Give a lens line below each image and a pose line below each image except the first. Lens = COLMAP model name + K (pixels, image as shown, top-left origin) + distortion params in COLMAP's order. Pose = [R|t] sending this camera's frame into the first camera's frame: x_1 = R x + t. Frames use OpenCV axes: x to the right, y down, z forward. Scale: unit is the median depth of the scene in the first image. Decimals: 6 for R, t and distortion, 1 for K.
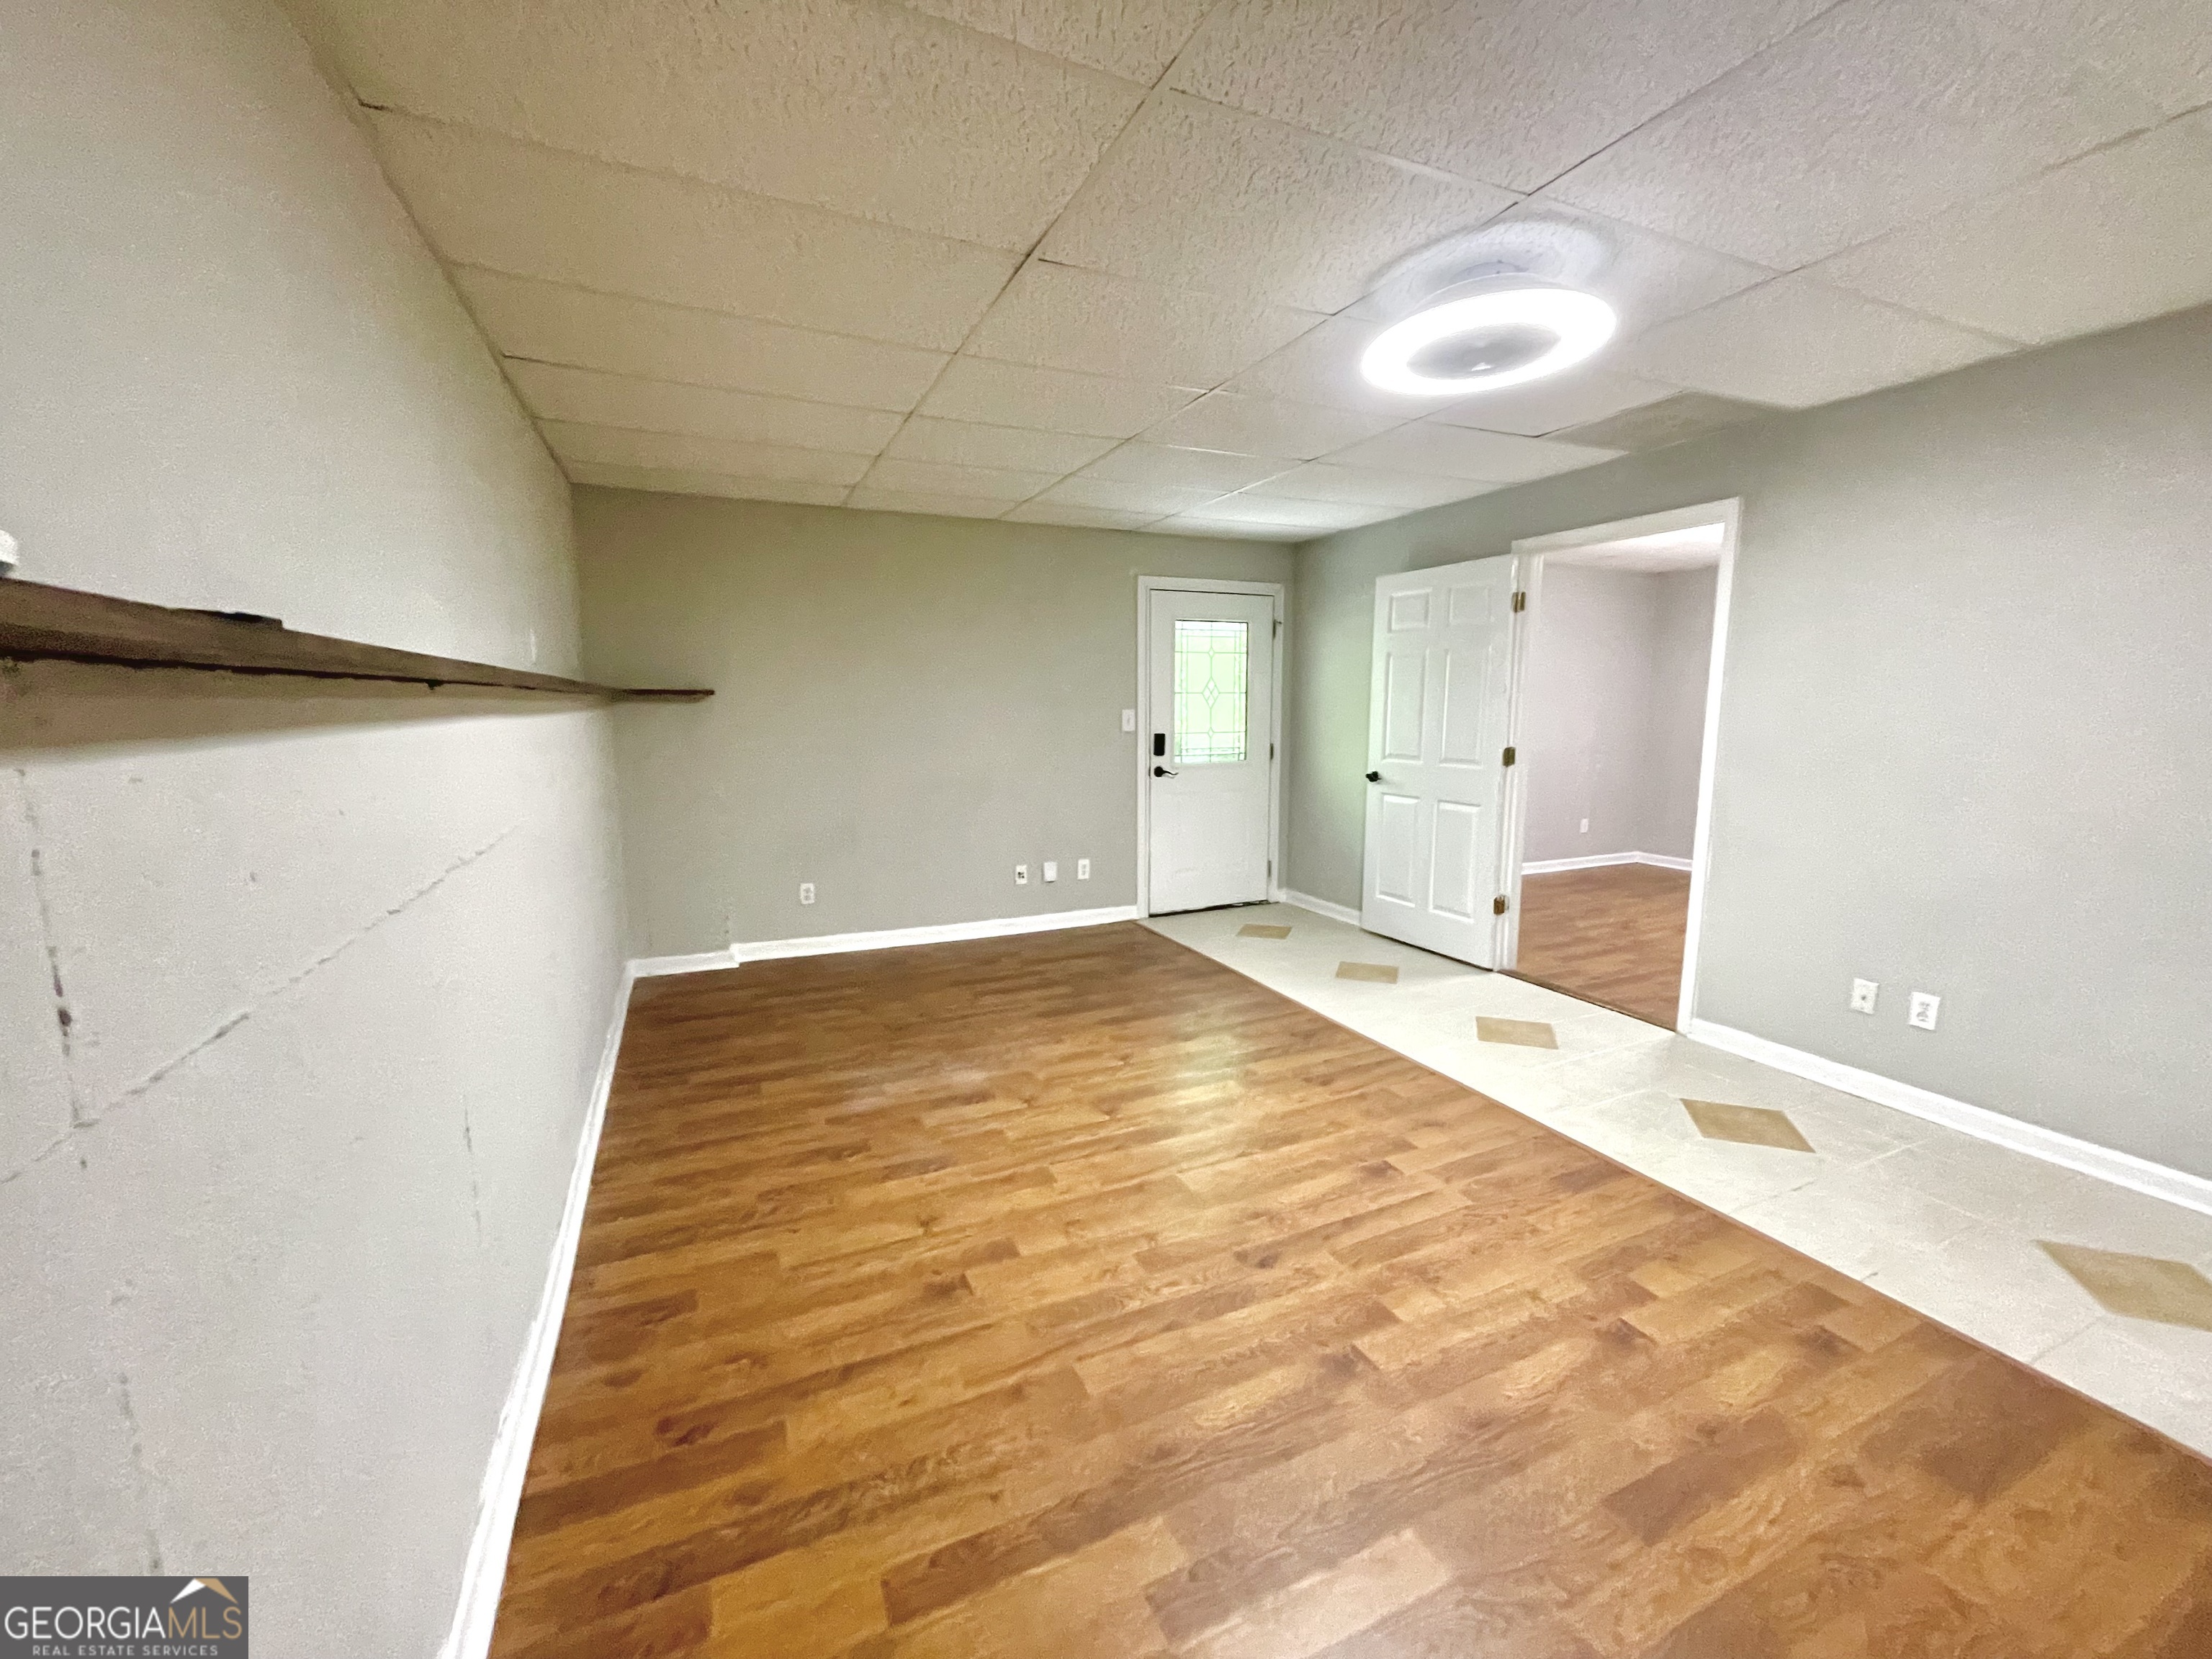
lens RADIAL K [[892.3, 0, 1105.0], [0, 892.3, 823.0], [0, 0, 1]] dist [-0.001850, -0.000316]
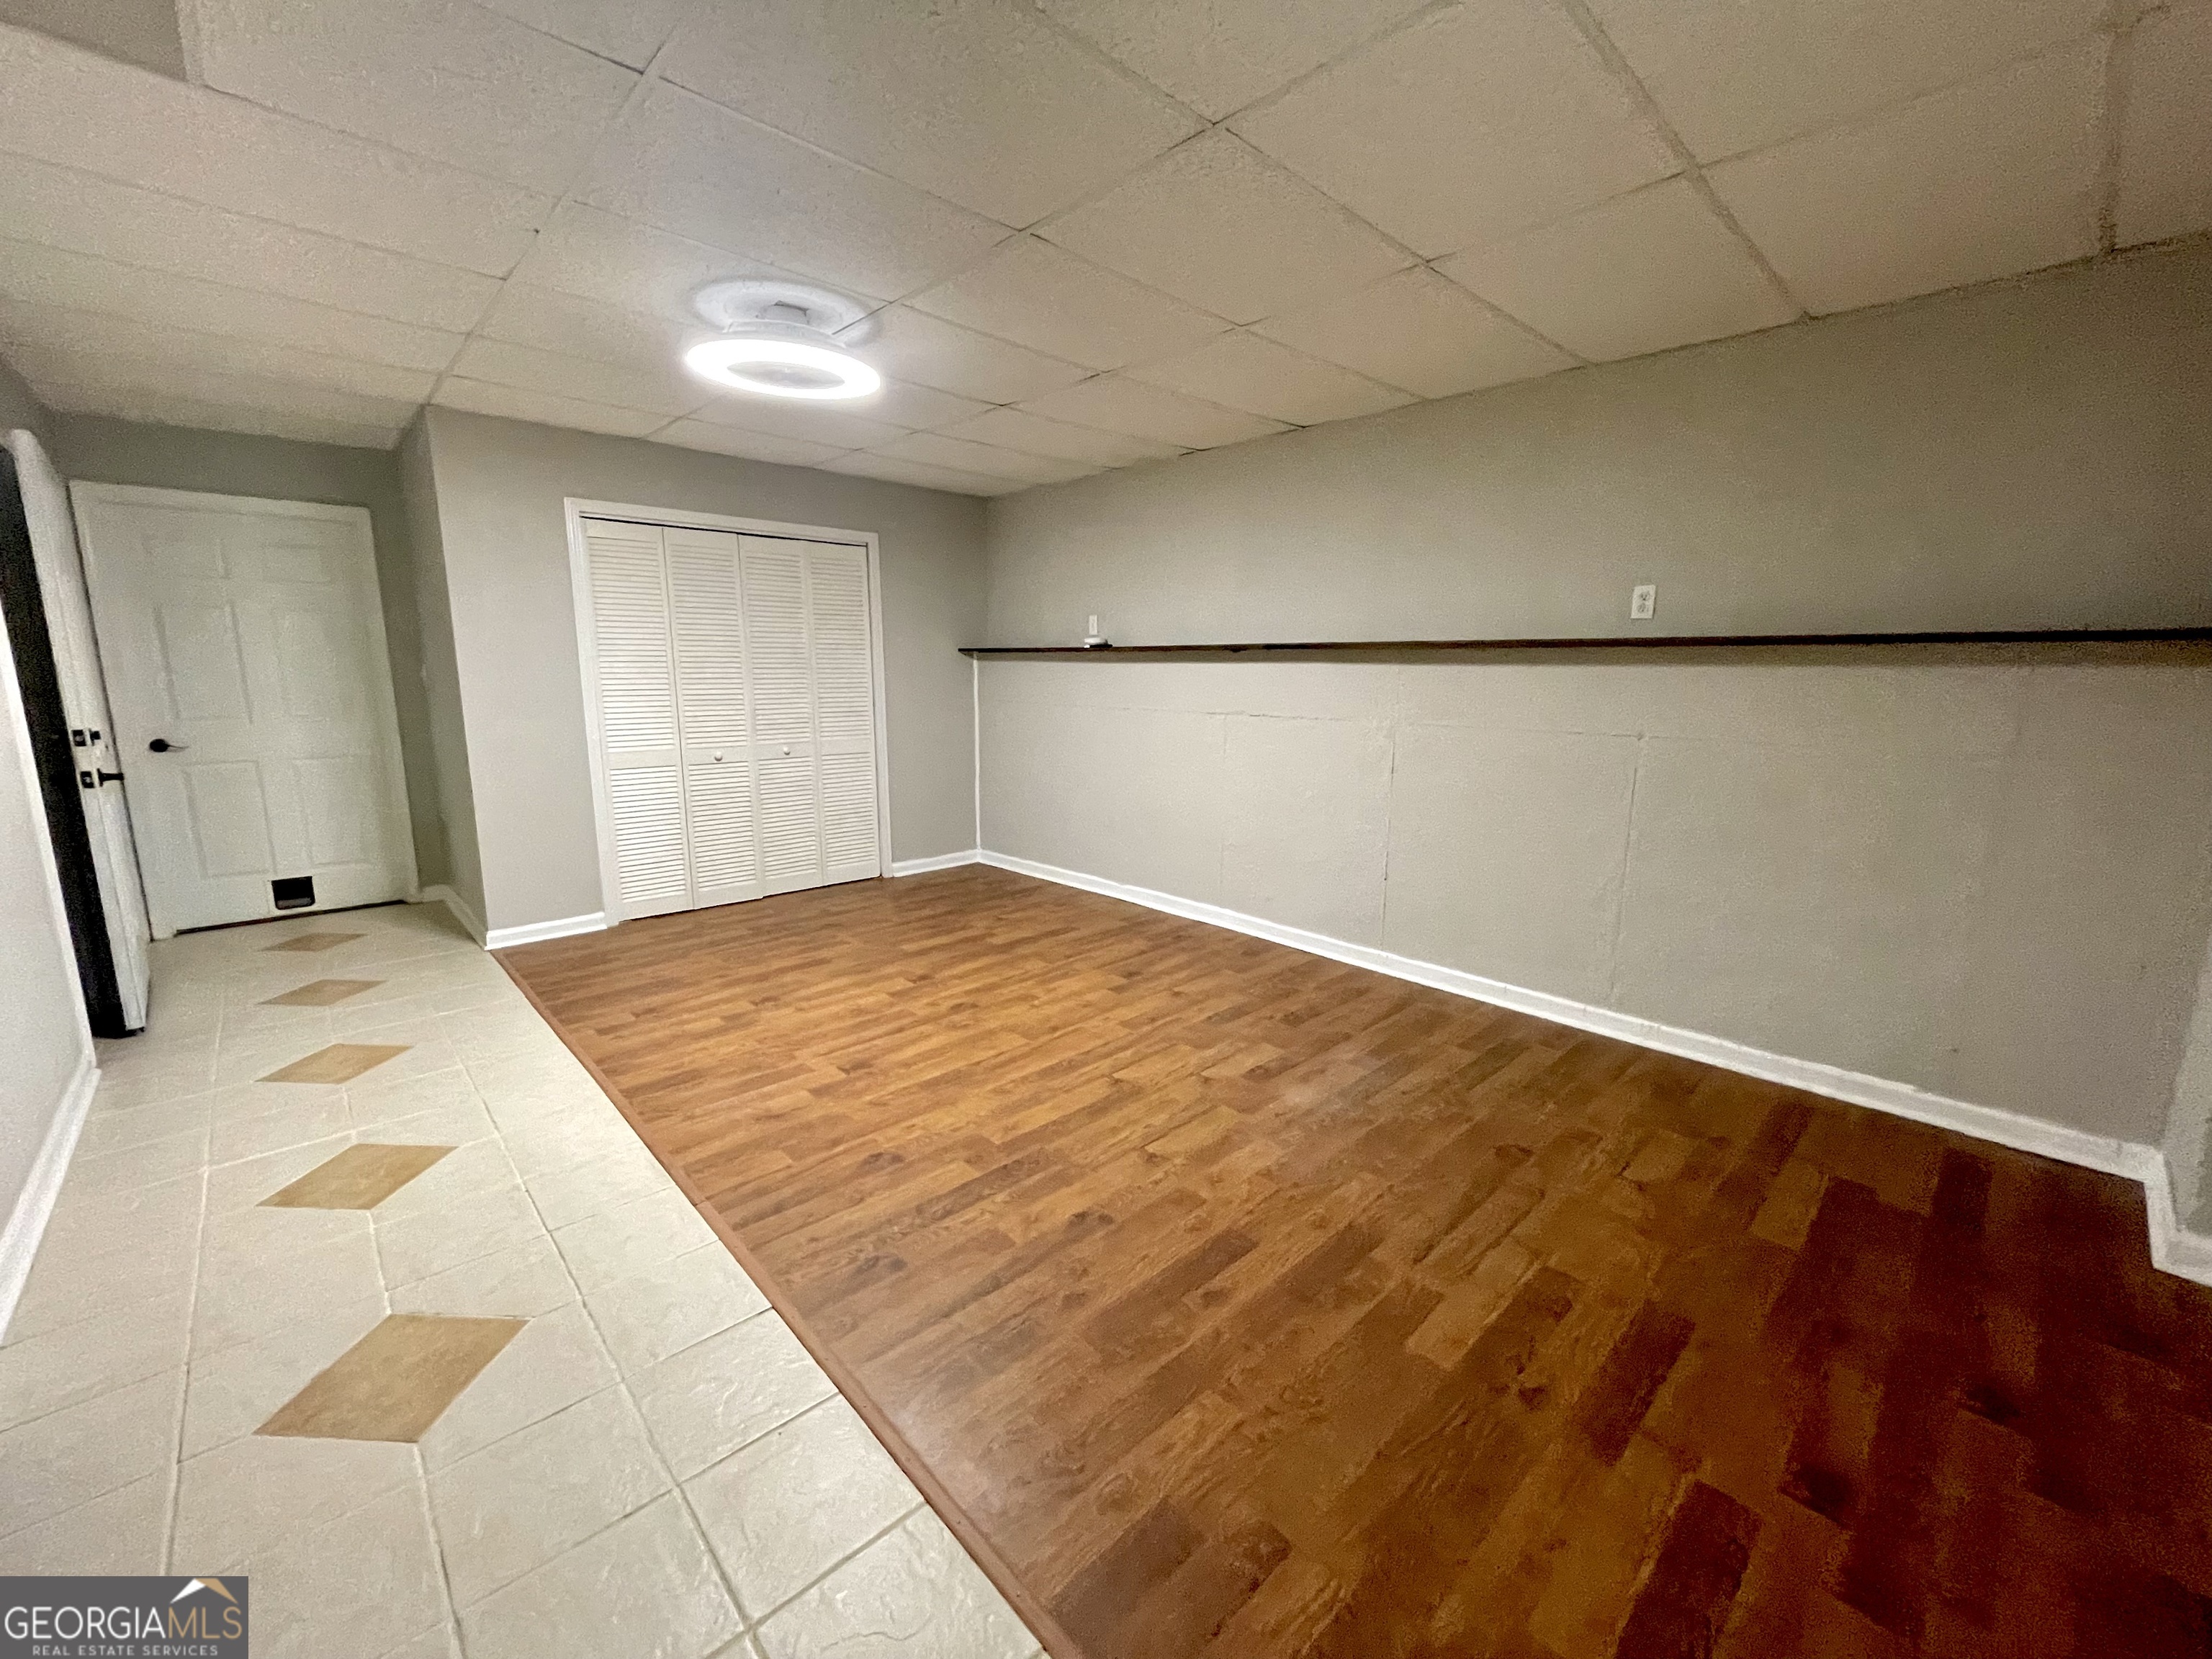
lens RADIAL K [[892.3, 0, 1105.0], [0, 892.3, 823.0], [0, 0, 1]] dist [-0.001850, -0.000316]
pose [[-0.948059, 0.053817, -0.313510, 0.336688], [-0.046588, 0.951464, 0.304212, -0.258275], [0.314666, 0.303017, -0.899537, 1.965856]]
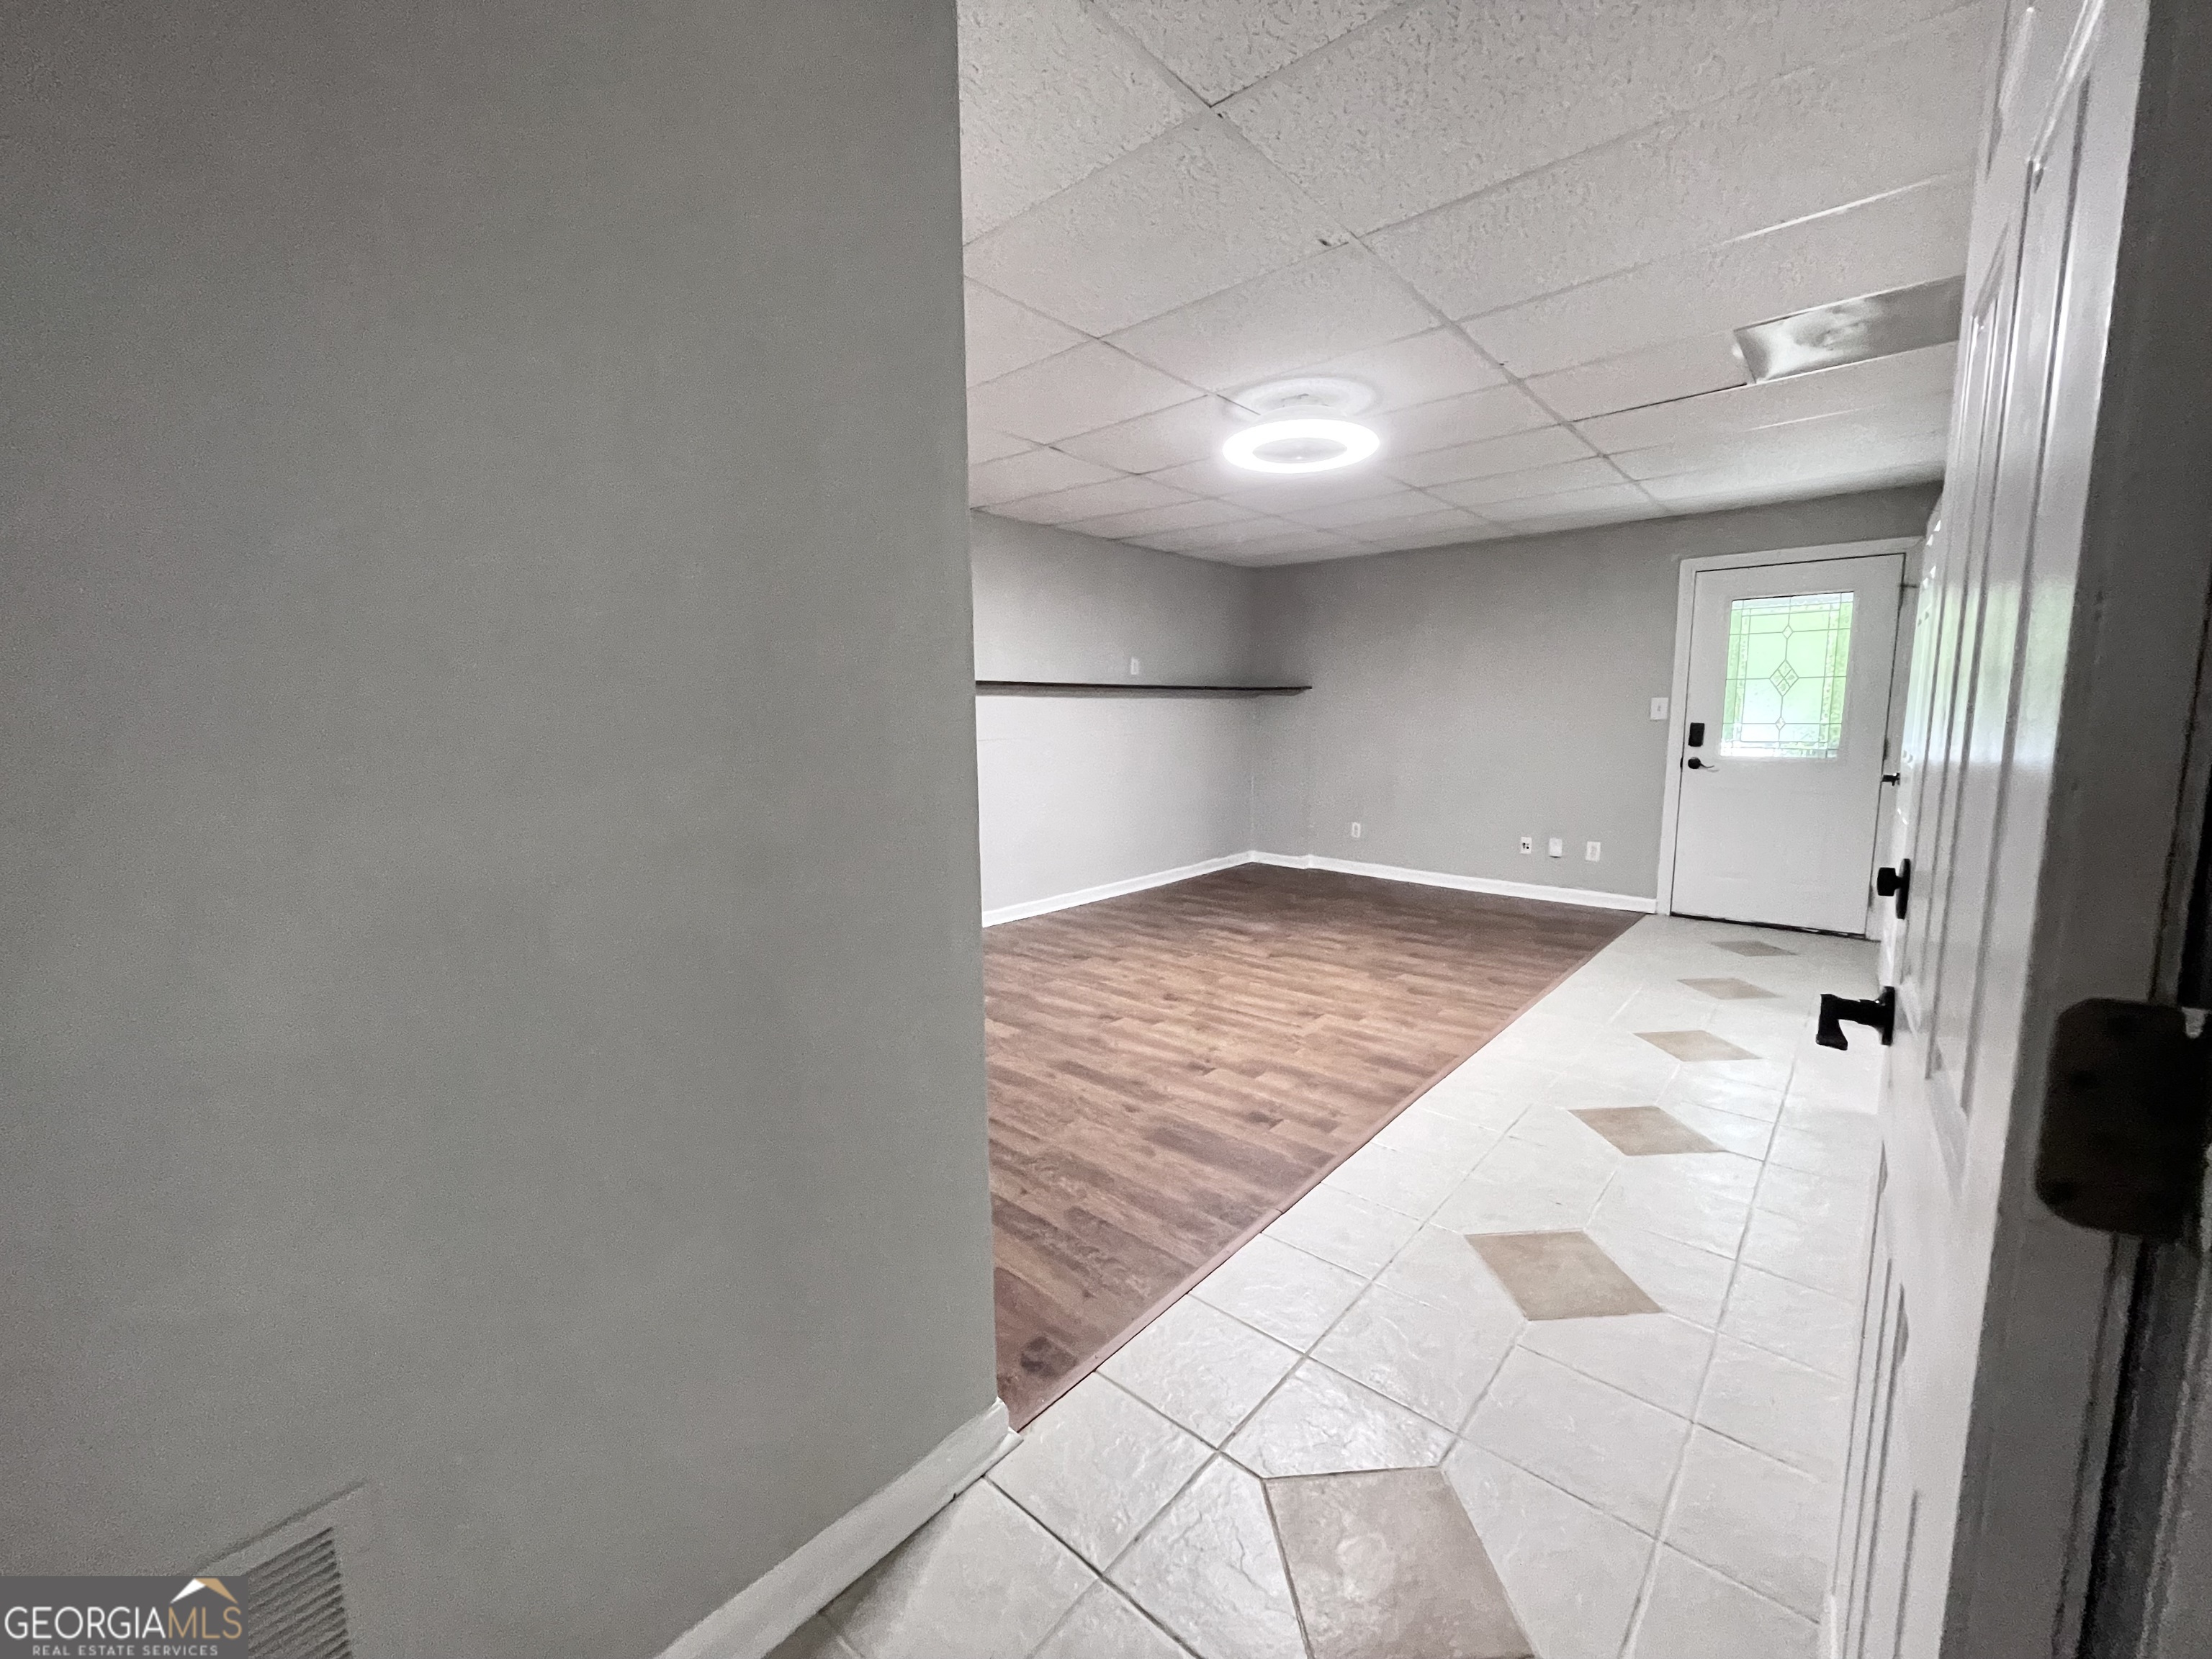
lens RADIAL K [[892.3, 0, 1105.0], [0, 892.3, 823.0], [0, 0, 1]] dist [-0.001850, -0.000316]
pose [[0.406772, 0.115762, -0.906166, 1.378887], [-0.121286, 0.990001, 0.072027, 0.026181], [0.905443, 0.080607, 0.416745, 0.091242]]
